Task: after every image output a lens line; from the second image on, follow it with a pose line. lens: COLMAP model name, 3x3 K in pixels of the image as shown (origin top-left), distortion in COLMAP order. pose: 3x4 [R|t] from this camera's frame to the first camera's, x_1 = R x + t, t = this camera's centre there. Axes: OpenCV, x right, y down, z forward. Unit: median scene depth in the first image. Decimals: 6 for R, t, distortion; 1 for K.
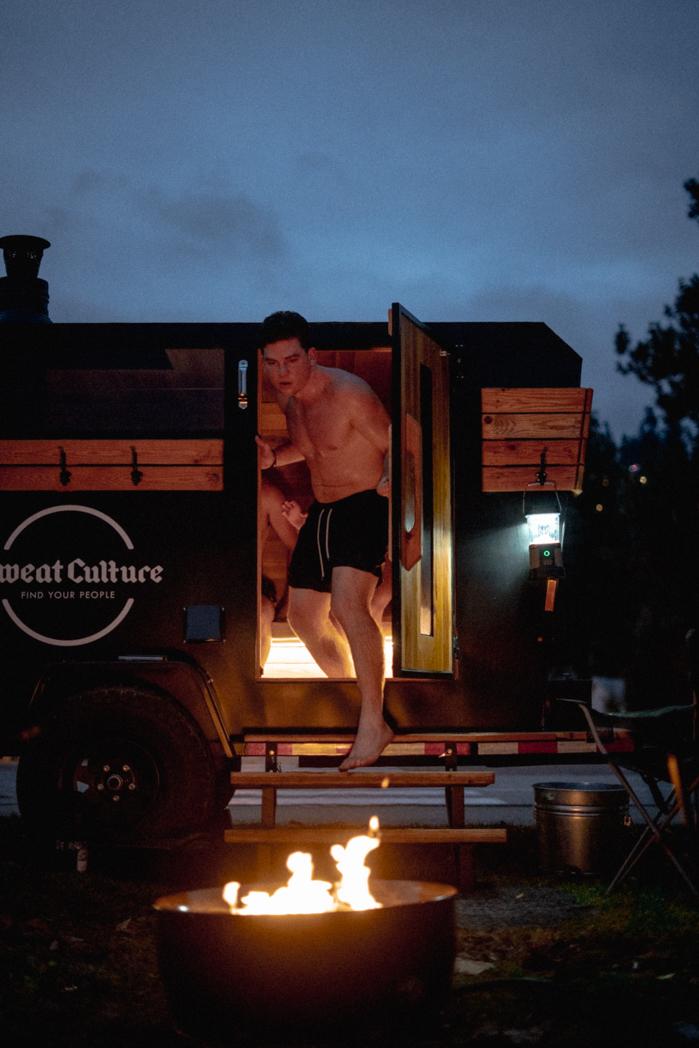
lens RADIAL K [[1562.1, 0, 350.5], [0, 1562.1, 471.8], [0, 0, 1]] dist [-0.040491, -0.028230]
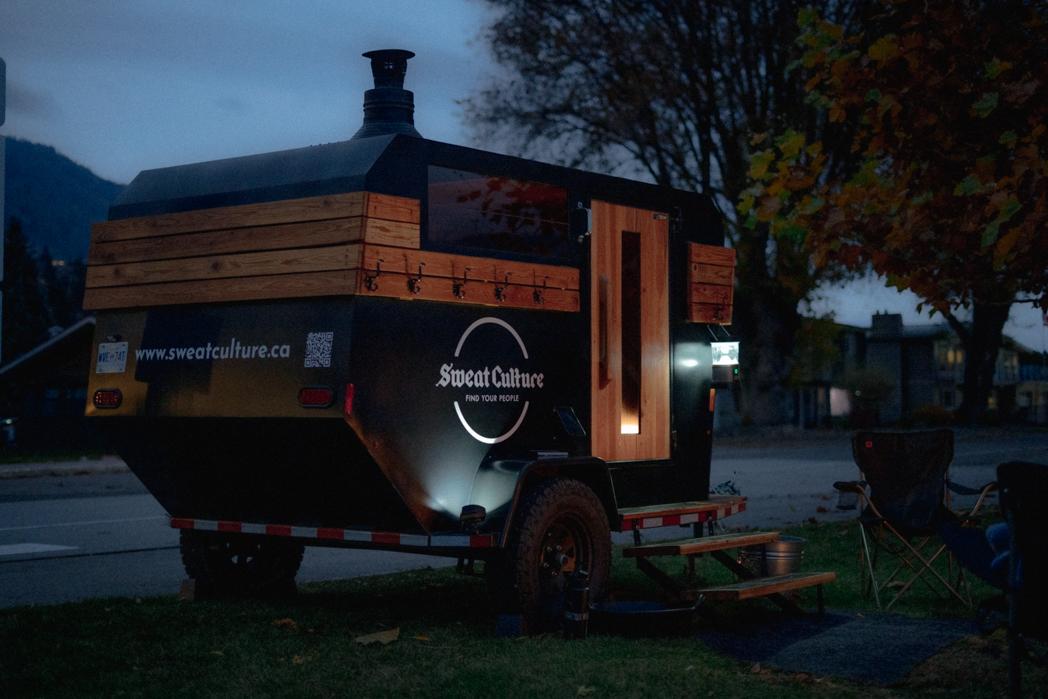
lens RADIAL K [[1562.1, 0, 448.7], [0, 1562.1, 348.1], [0, 0, 1]] dist [-0.040491, -0.028230]
pose [[0.651289, 0.030300, 0.758224, -1.053338], [-0.100365, 0.993864, 0.046493, -0.005930], [-0.752163, -0.106380, 0.650334, 0.295072]]
